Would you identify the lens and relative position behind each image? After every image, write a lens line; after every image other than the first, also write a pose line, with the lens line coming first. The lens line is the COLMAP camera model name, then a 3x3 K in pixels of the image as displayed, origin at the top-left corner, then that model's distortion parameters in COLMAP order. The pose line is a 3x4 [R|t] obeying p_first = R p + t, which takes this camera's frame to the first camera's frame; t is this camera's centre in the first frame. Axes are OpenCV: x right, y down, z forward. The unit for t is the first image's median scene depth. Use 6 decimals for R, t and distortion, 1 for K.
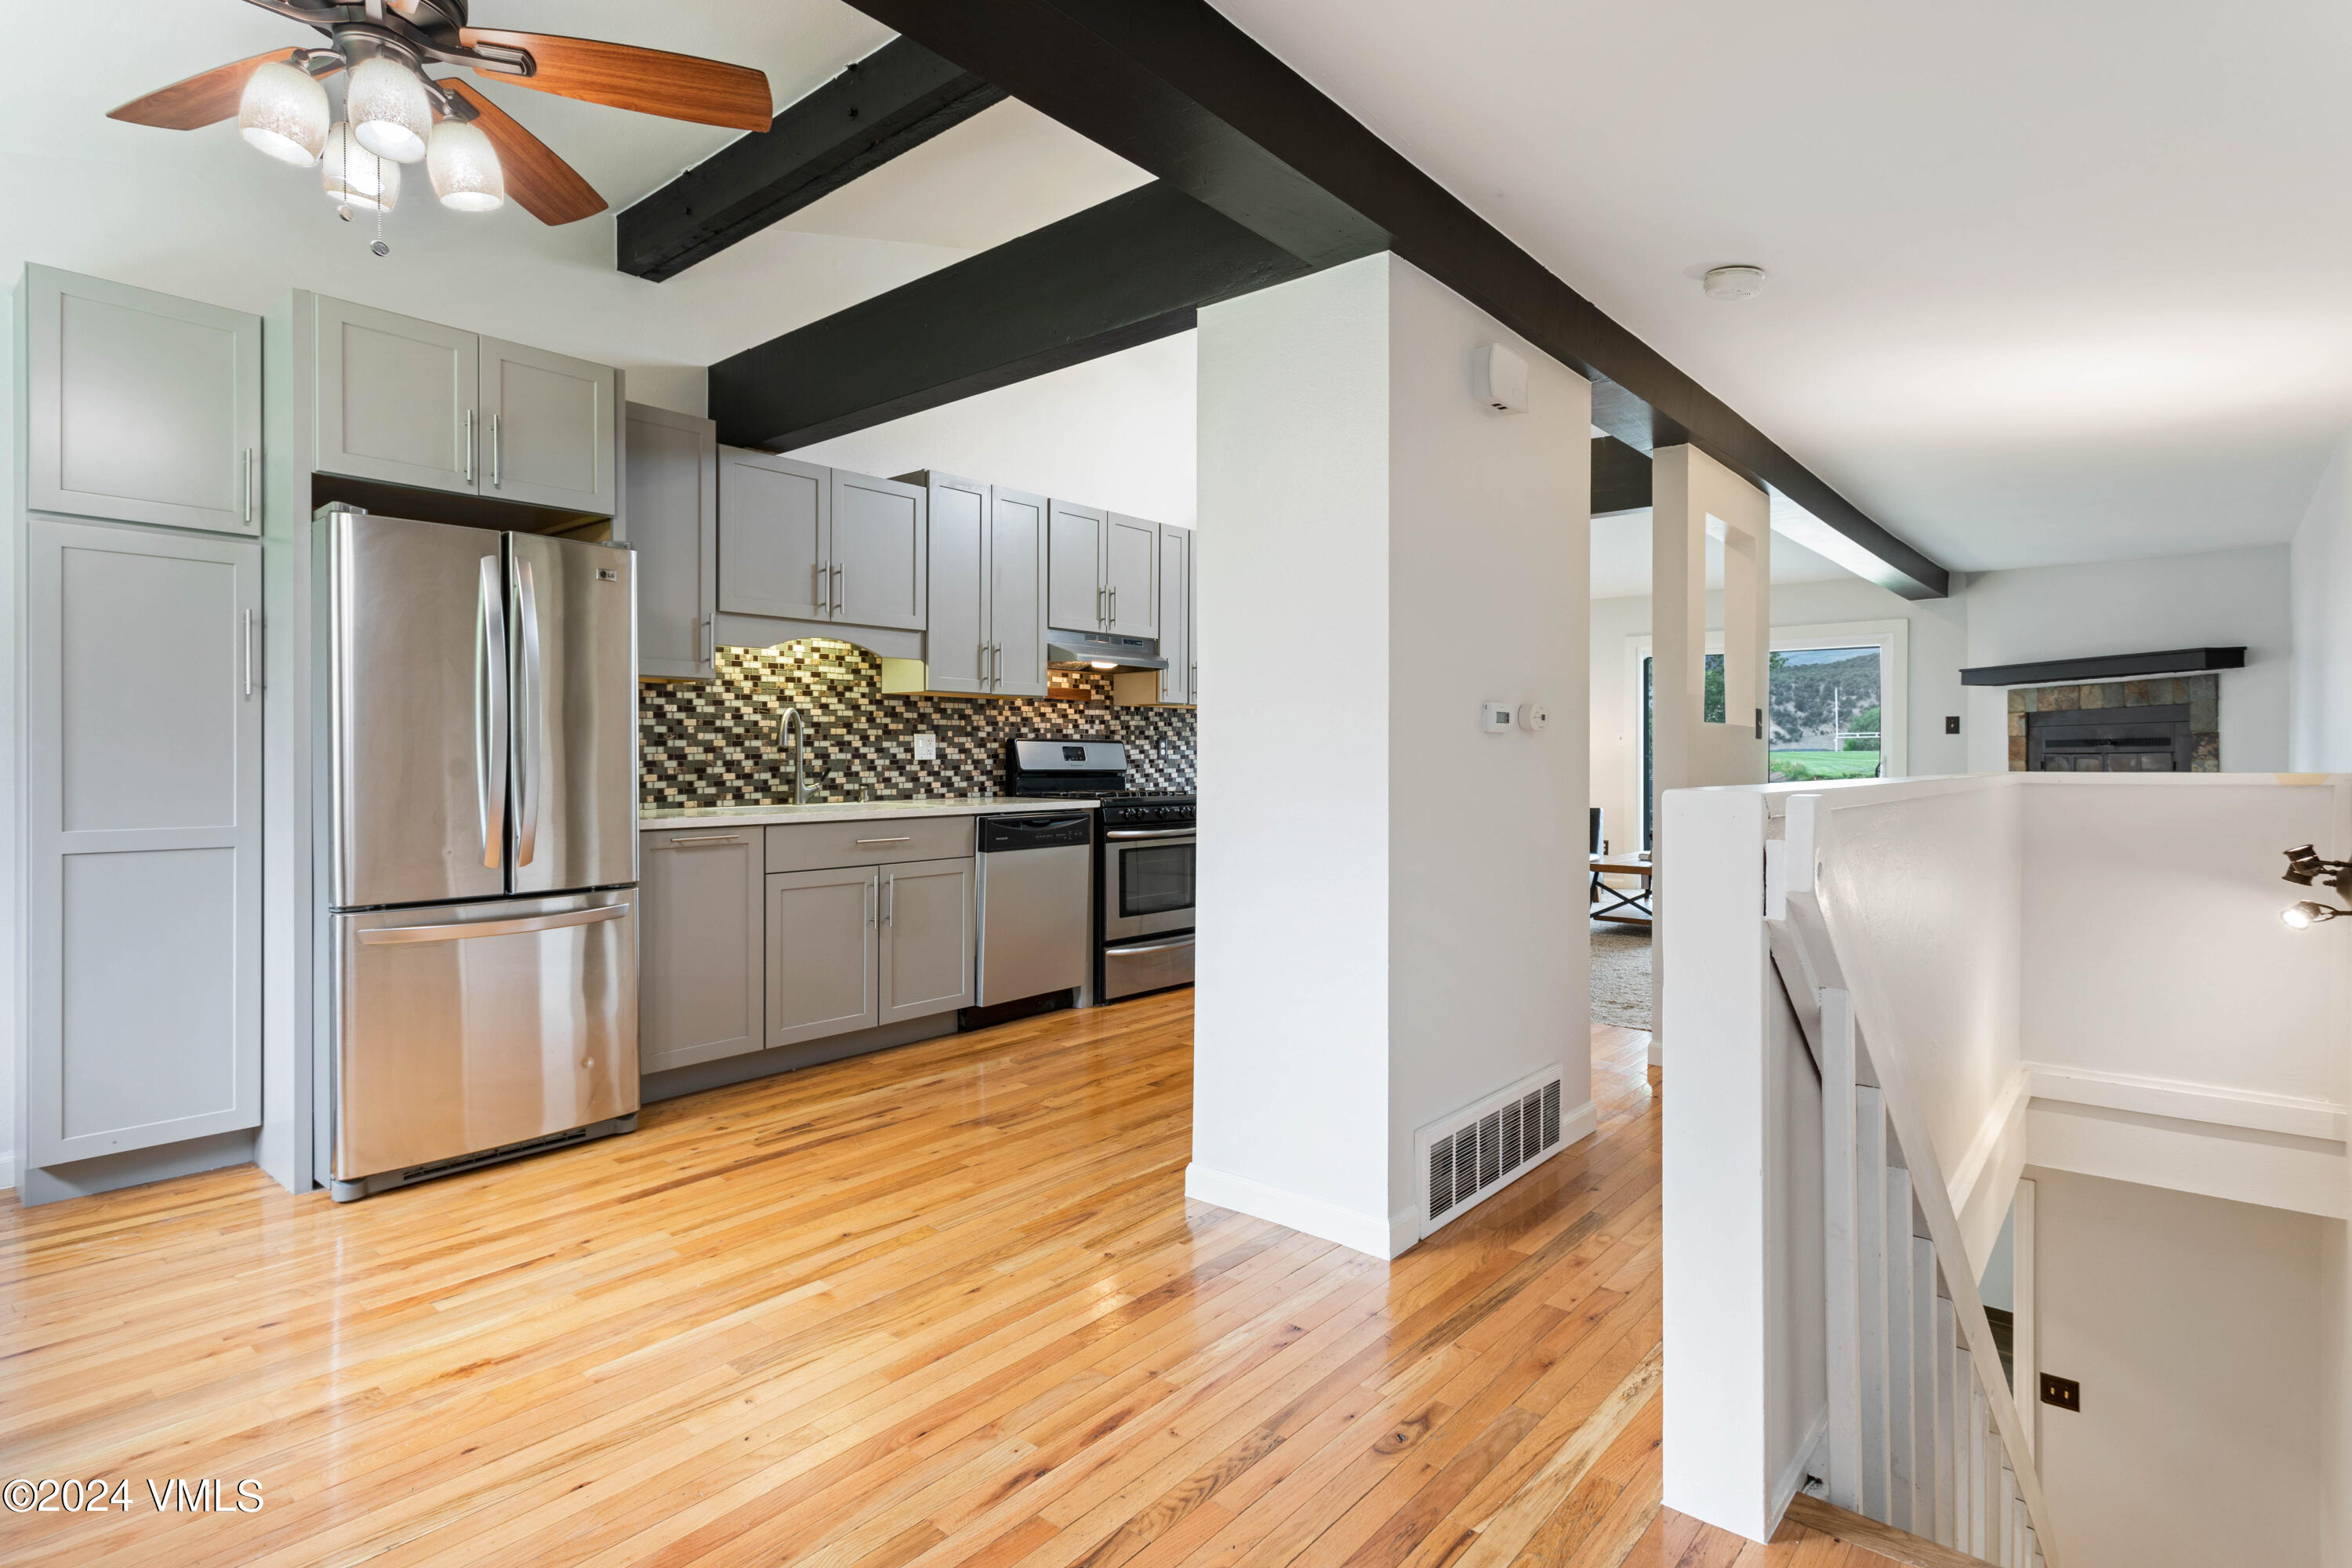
lens RADIAL K [[1227.2, 0, 1125.9], [0, 1227.2, 759.7], [0, 0, 1]] dist [0.004937, 0.001755]
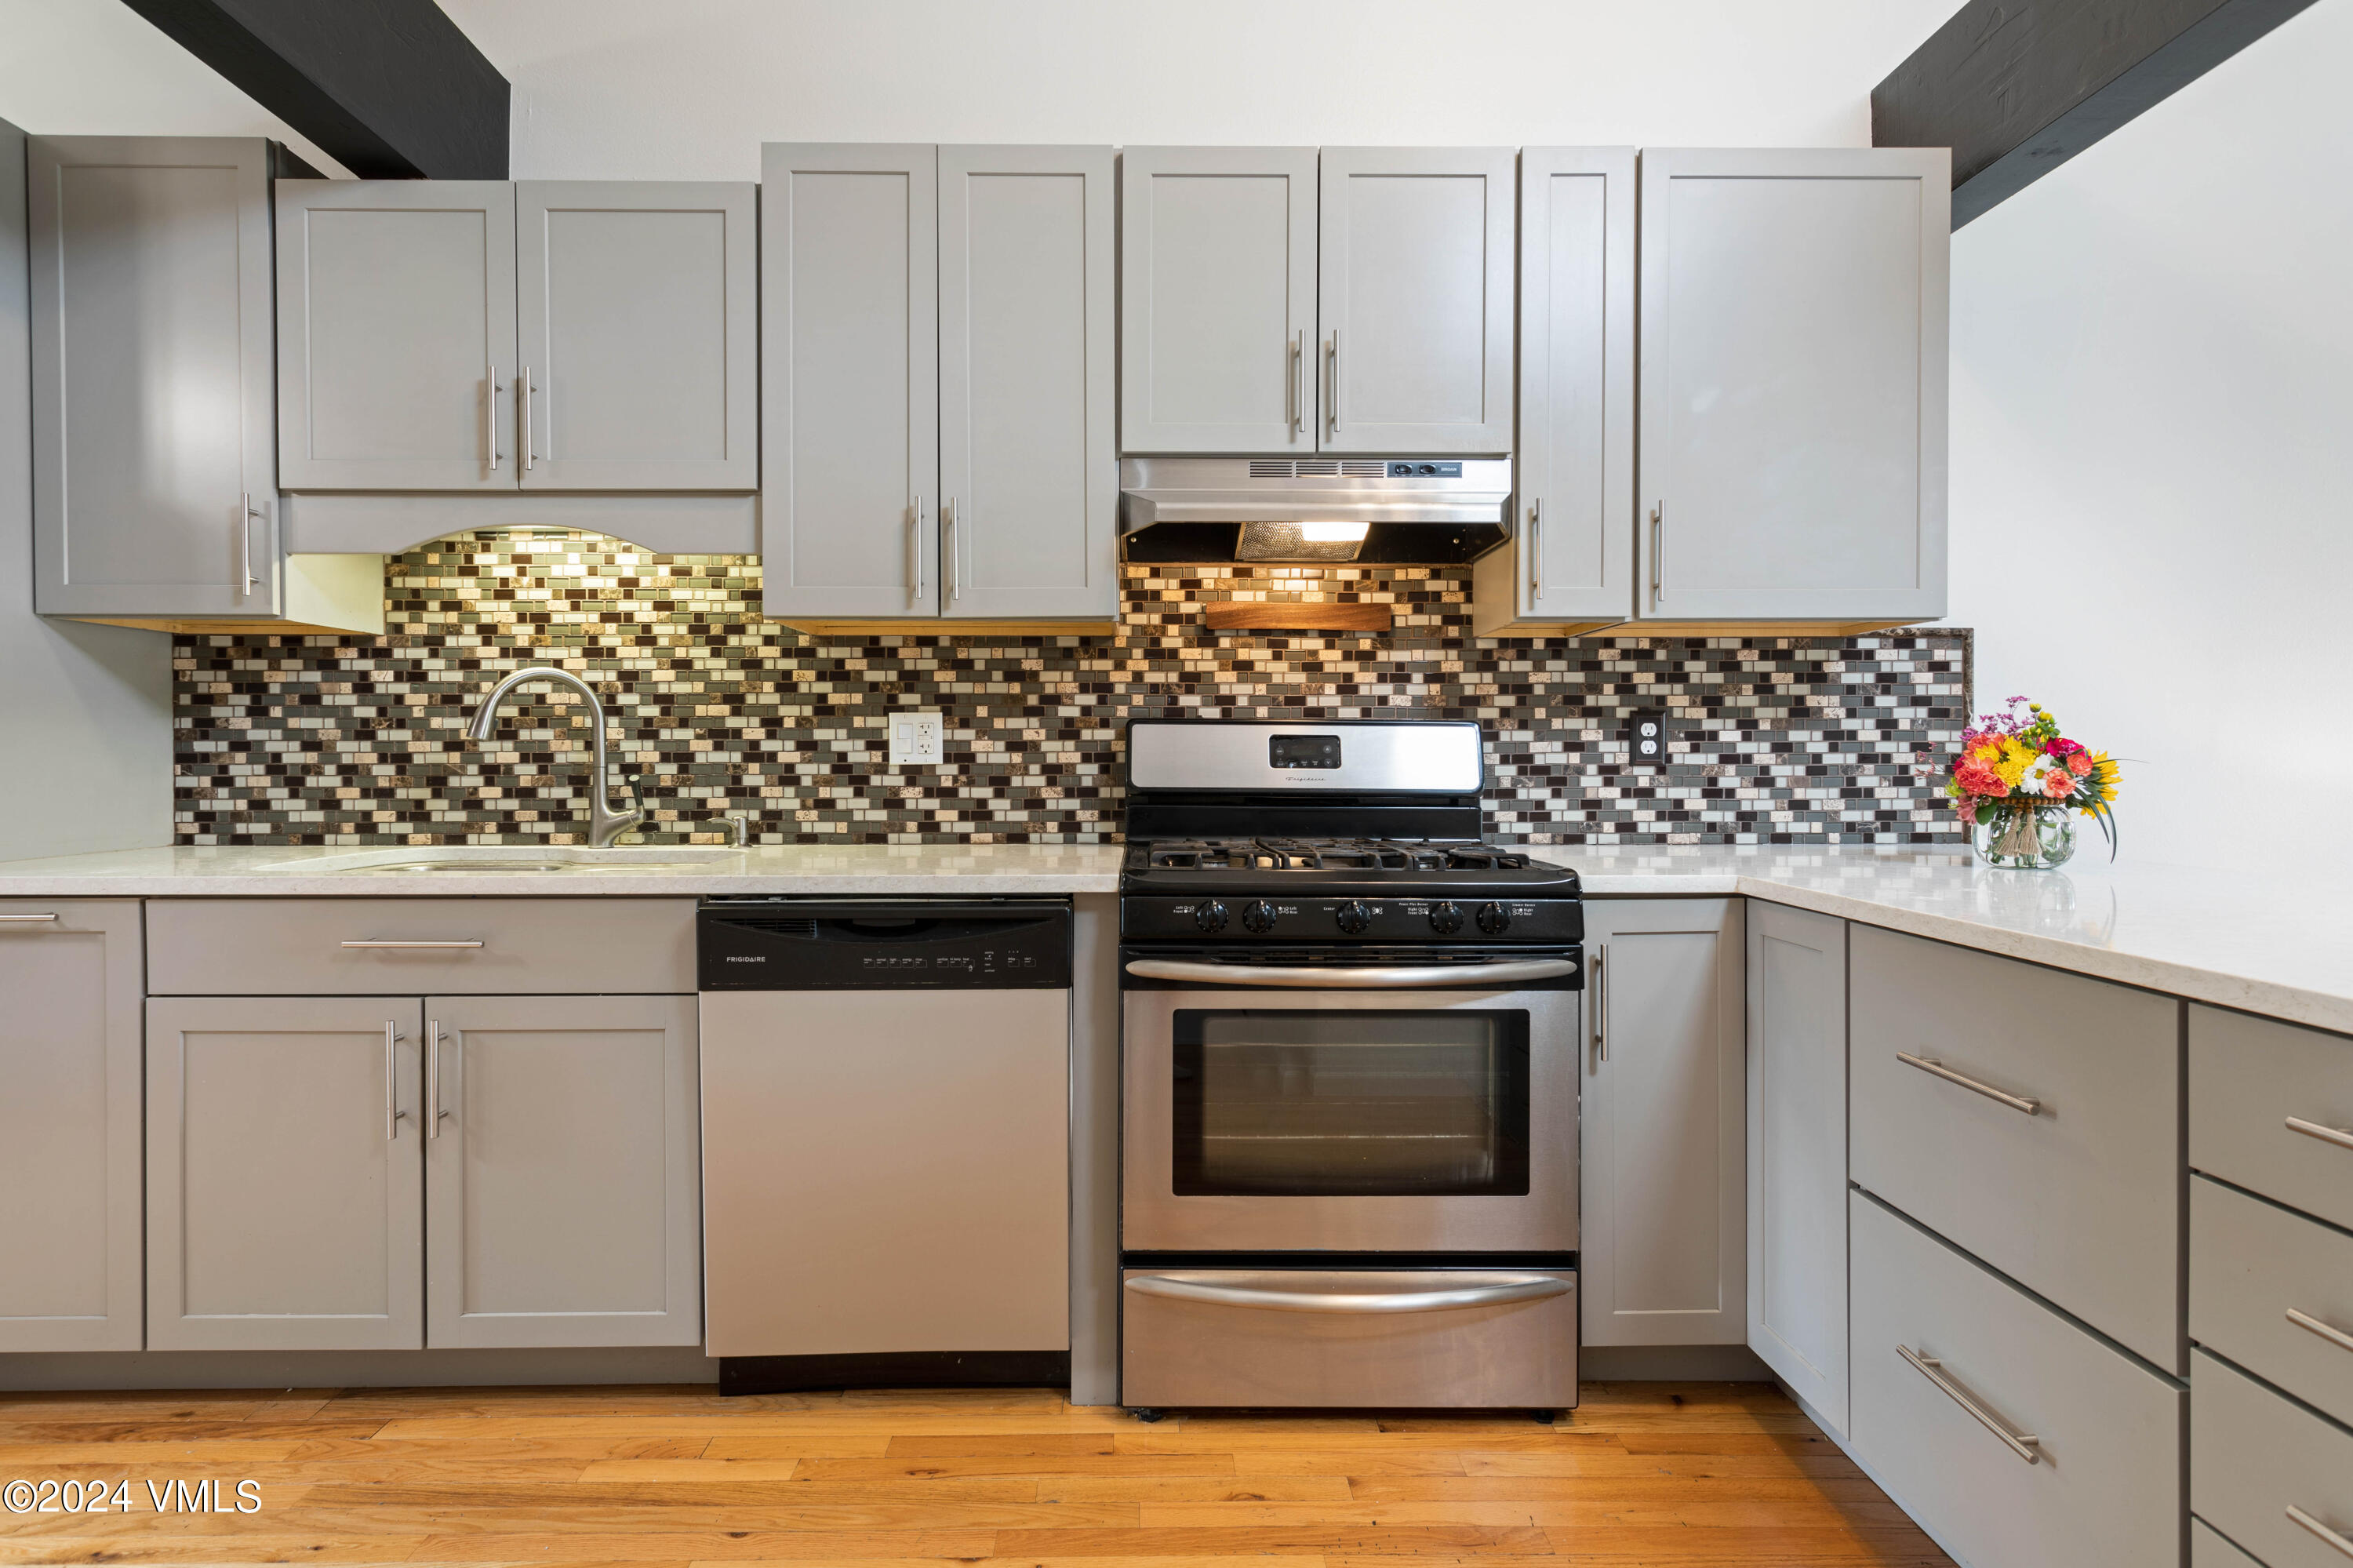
lens RADIAL K [[1150.5, 0, 1163.1], [0, 1150.5, 763.9], [0, 0, 1]] dist [0.001027, -0.002911]
pose [[0.669744, 0.005574, -0.742571, 0.256749], [-0.002414, 0.999983, 0.005329, -0.003027], [0.742588, -0.001777, 0.669746, 0.786846]]
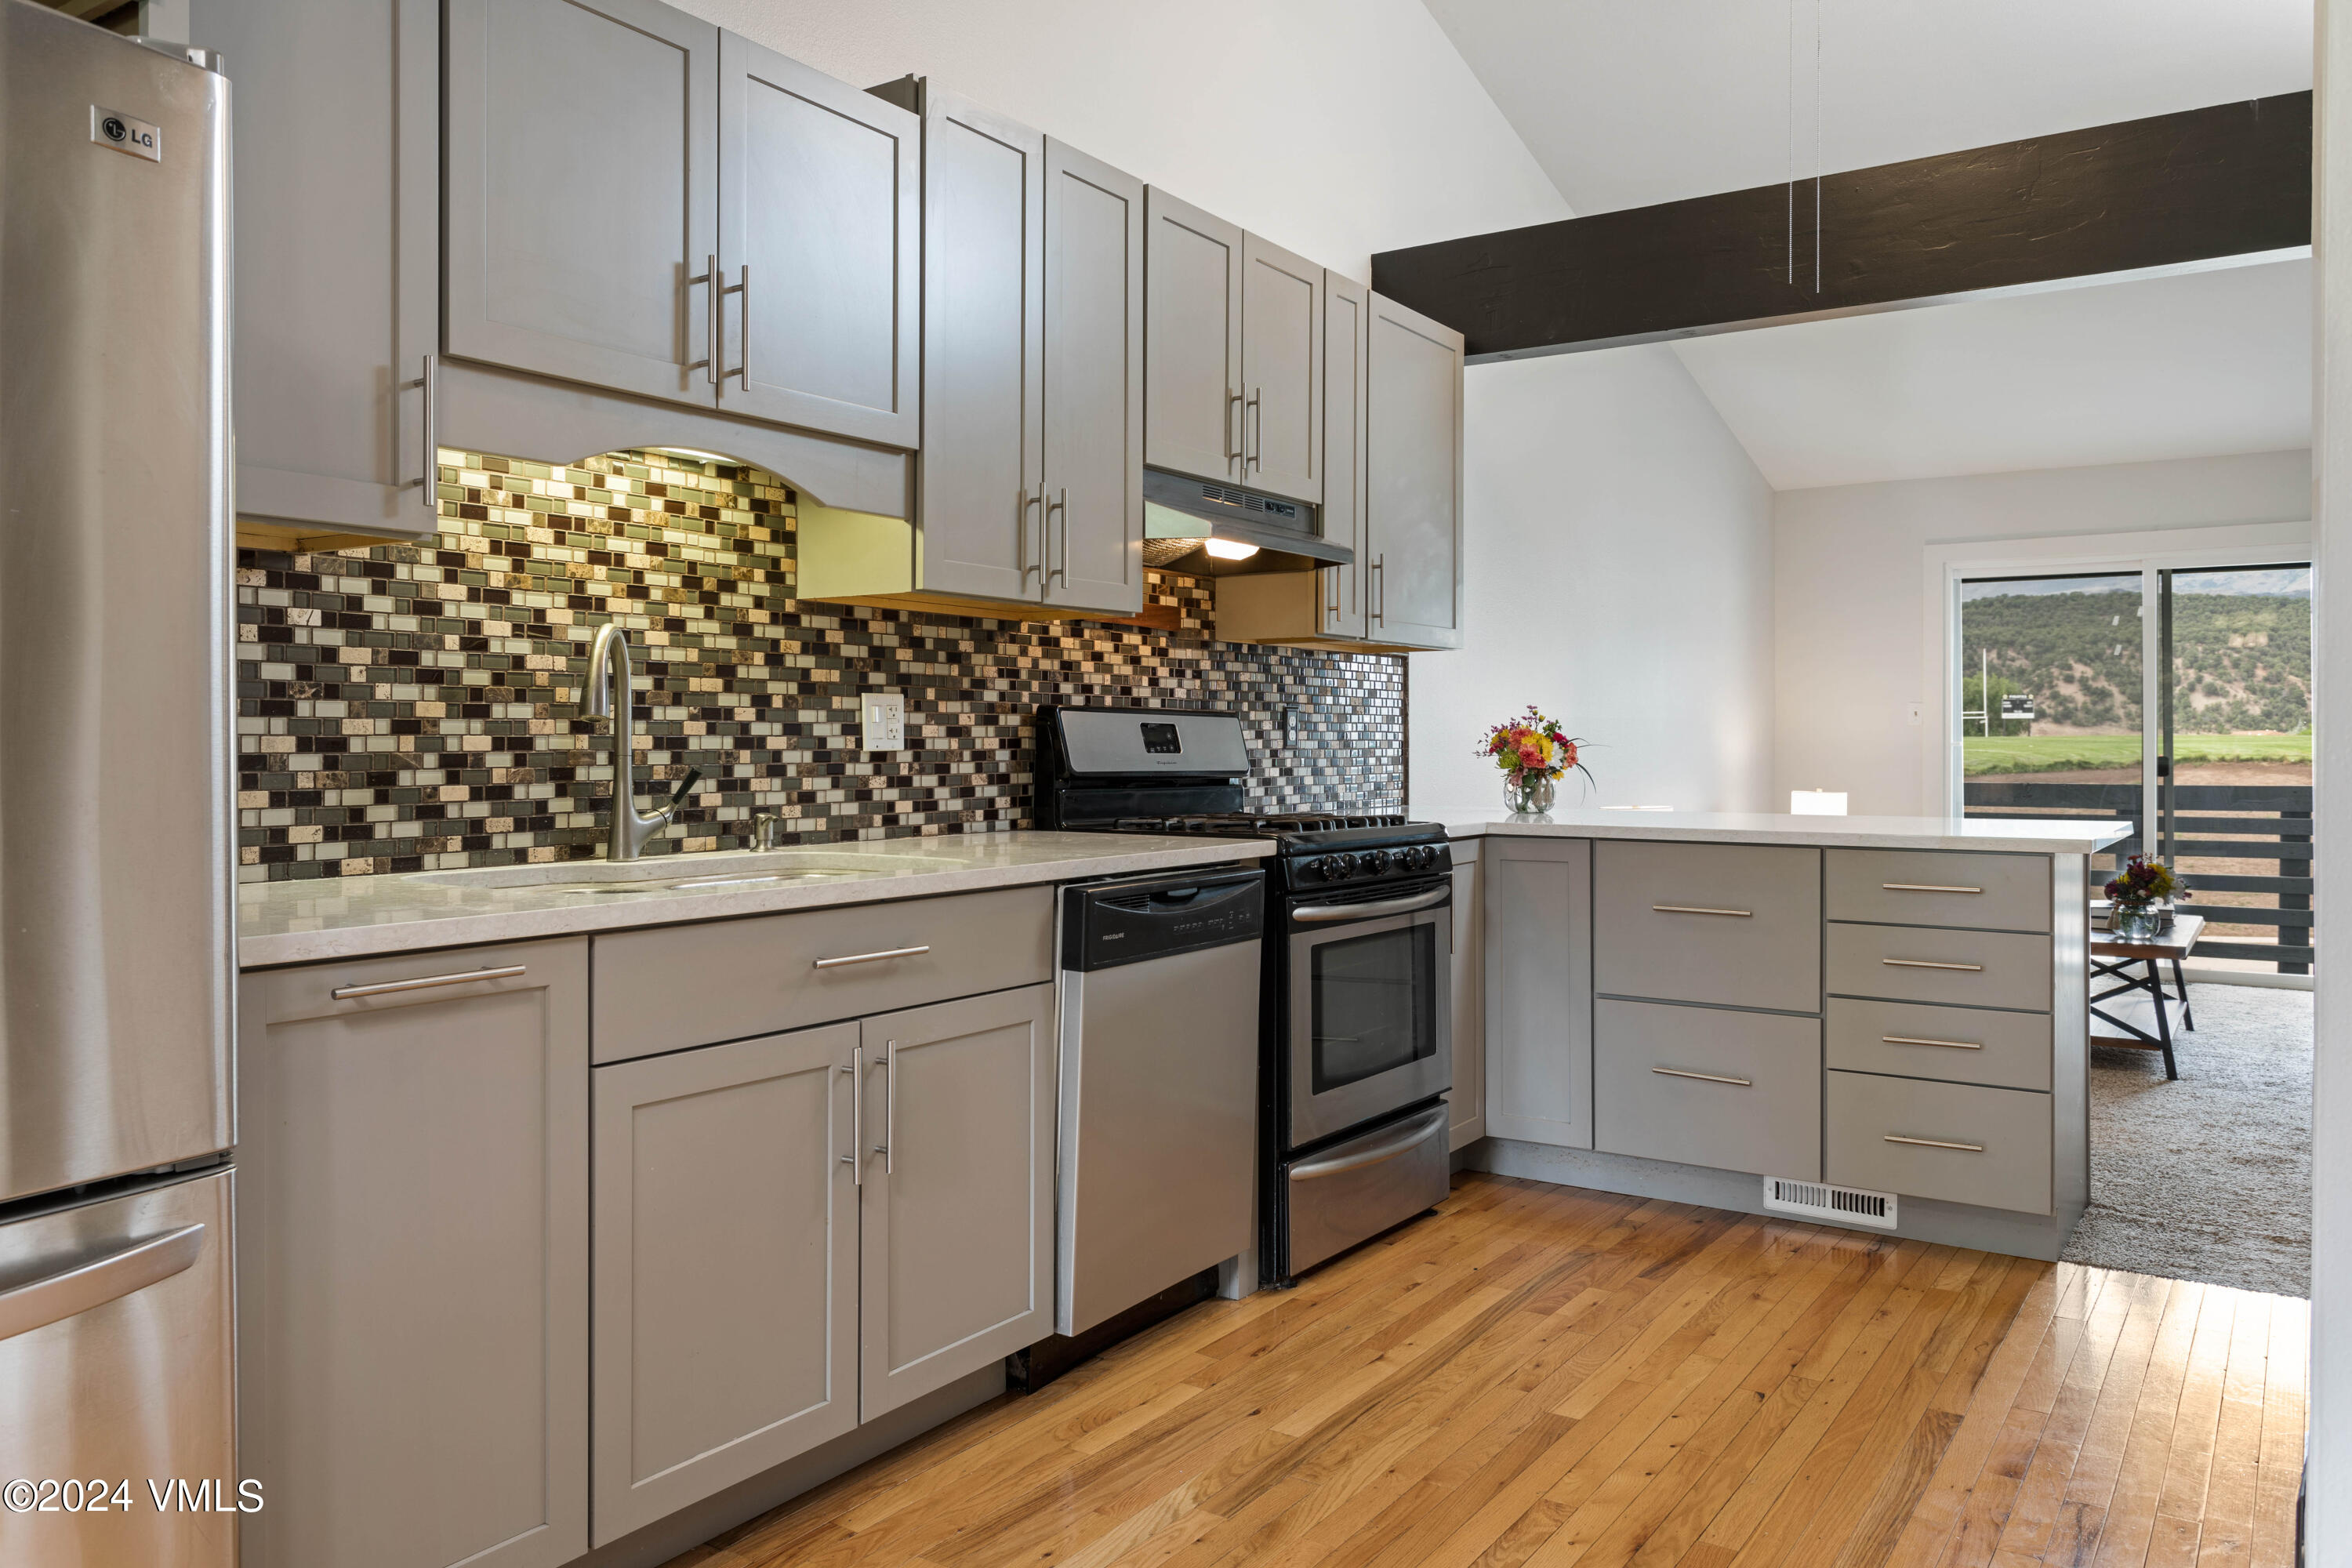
lens RADIAL K [[1734.0, 0, 1112.5], [0, 1734.0, 757.8], [0, 0, 1]] dist [0.016966, -0.021648]
pose [[0.993469, -0.000071, 0.114099, -0.157572], [-0.000551, 0.999985, 0.005423, -0.001054], [-0.114097, -0.005450, 0.993455, 0.373179]]
